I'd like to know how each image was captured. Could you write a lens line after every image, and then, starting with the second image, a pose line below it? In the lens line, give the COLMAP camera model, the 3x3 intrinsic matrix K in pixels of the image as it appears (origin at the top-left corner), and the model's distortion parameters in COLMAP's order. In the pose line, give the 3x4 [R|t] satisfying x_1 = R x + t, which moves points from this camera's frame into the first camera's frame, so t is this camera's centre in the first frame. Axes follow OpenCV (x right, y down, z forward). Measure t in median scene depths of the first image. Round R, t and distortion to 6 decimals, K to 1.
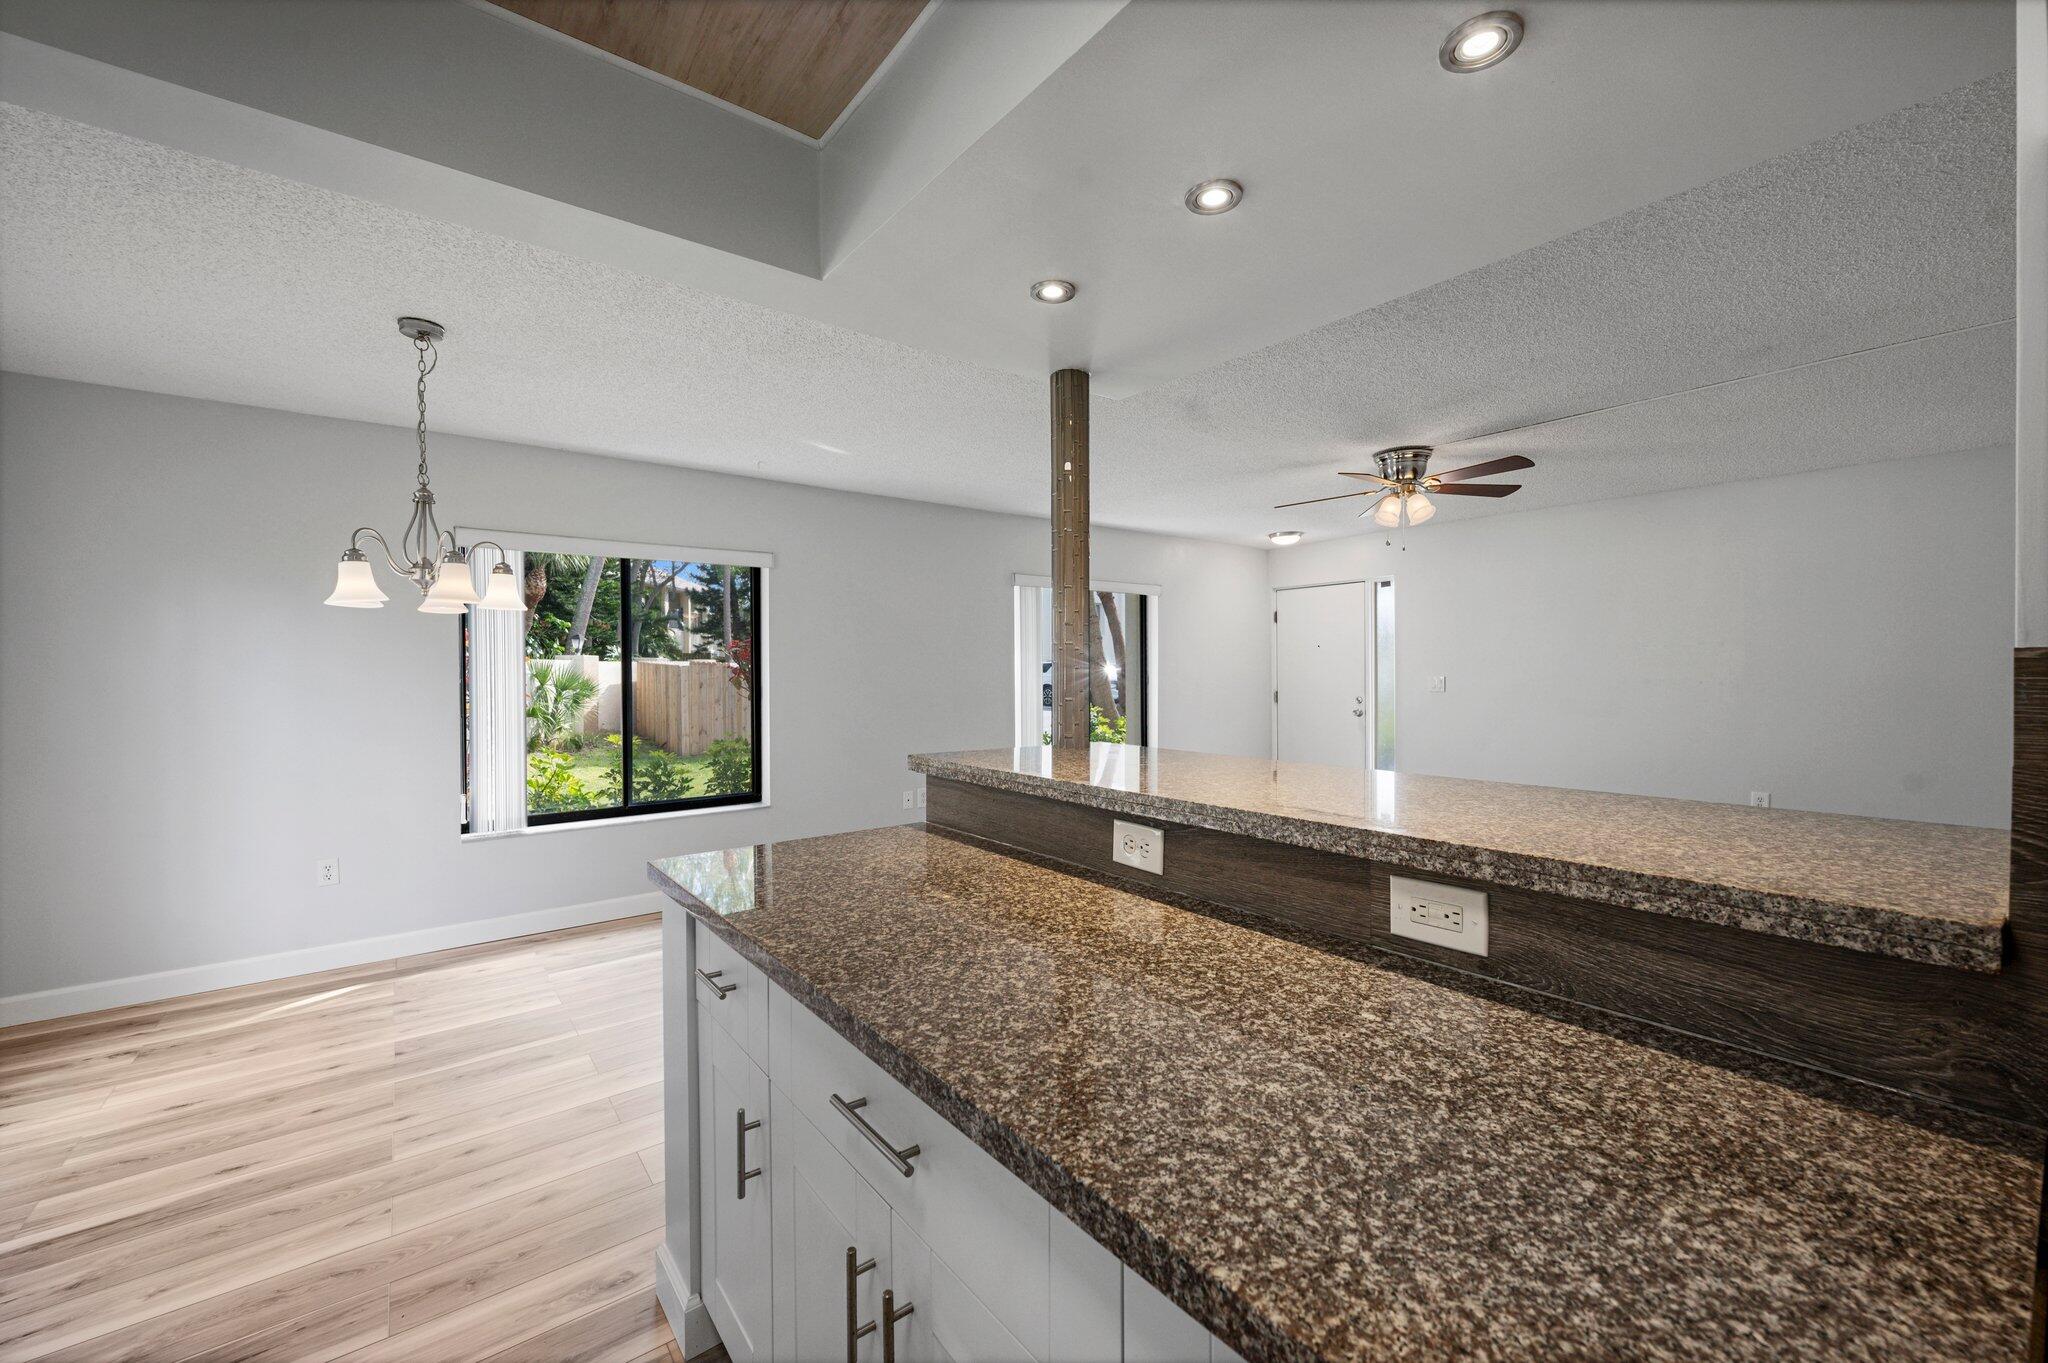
lens RADIAL K [[815.7, 0, 1032.5], [0, 815.7, 691.7], [0, 0, 1]] dist [-0.000447, 0.000213]
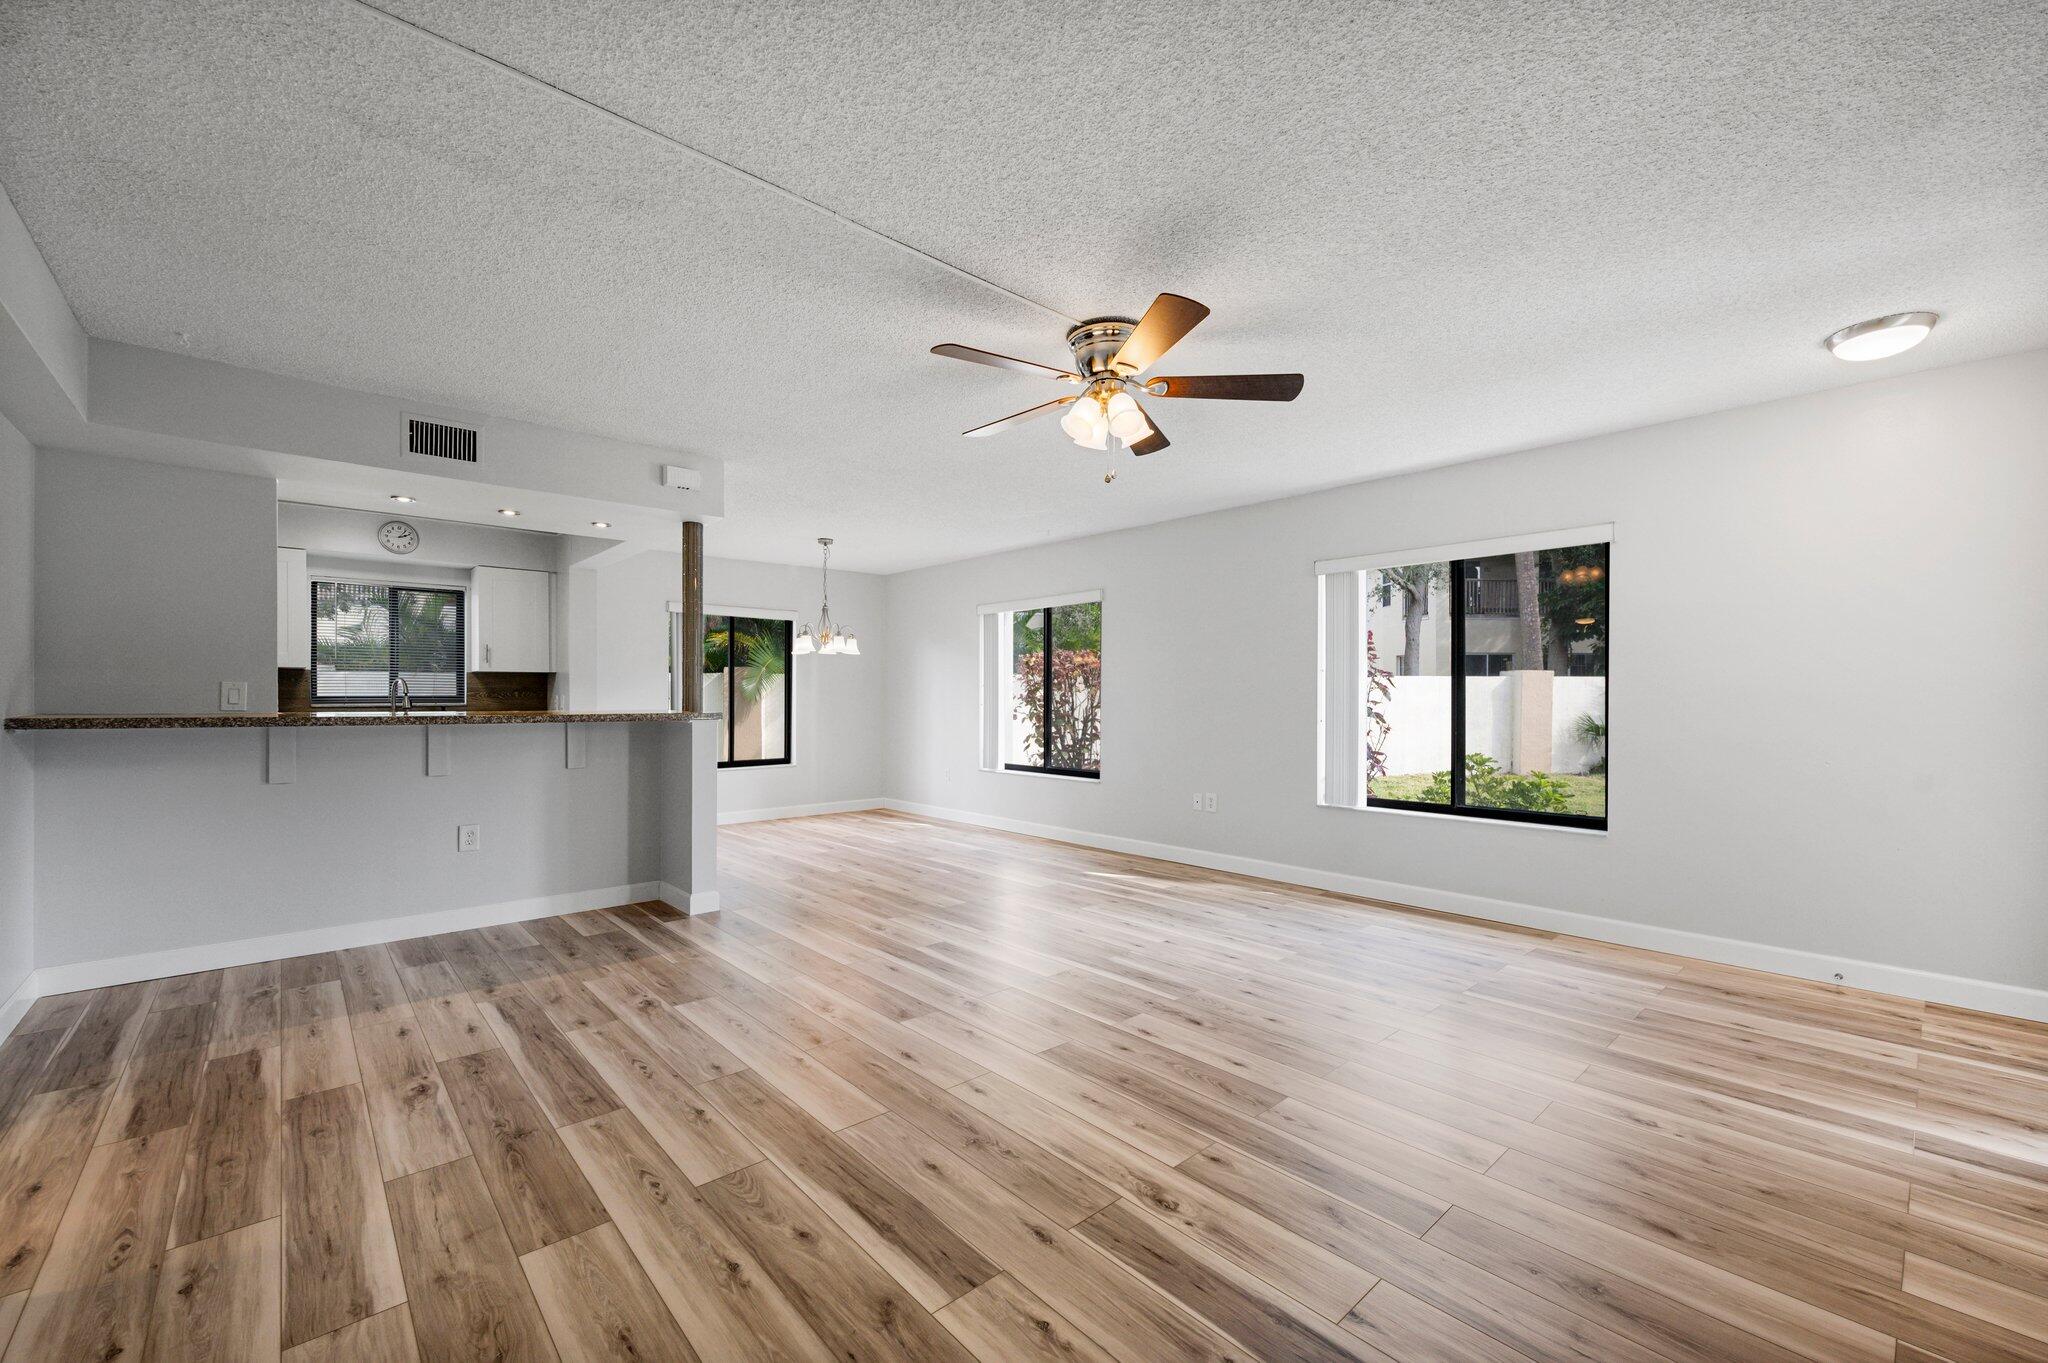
lens RADIAL K [[815.7, 0, 1032.5], [0, 815.7, 691.7], [0, 0, 1]] dist [-0.000447, 0.000213]
pose [[0.084710, 0.002582, -0.996402, 3.860463], [-0.029383, 0.999568, 0.000092, -0.006066], [0.995972, 0.029269, 0.084749, 3.037667]]
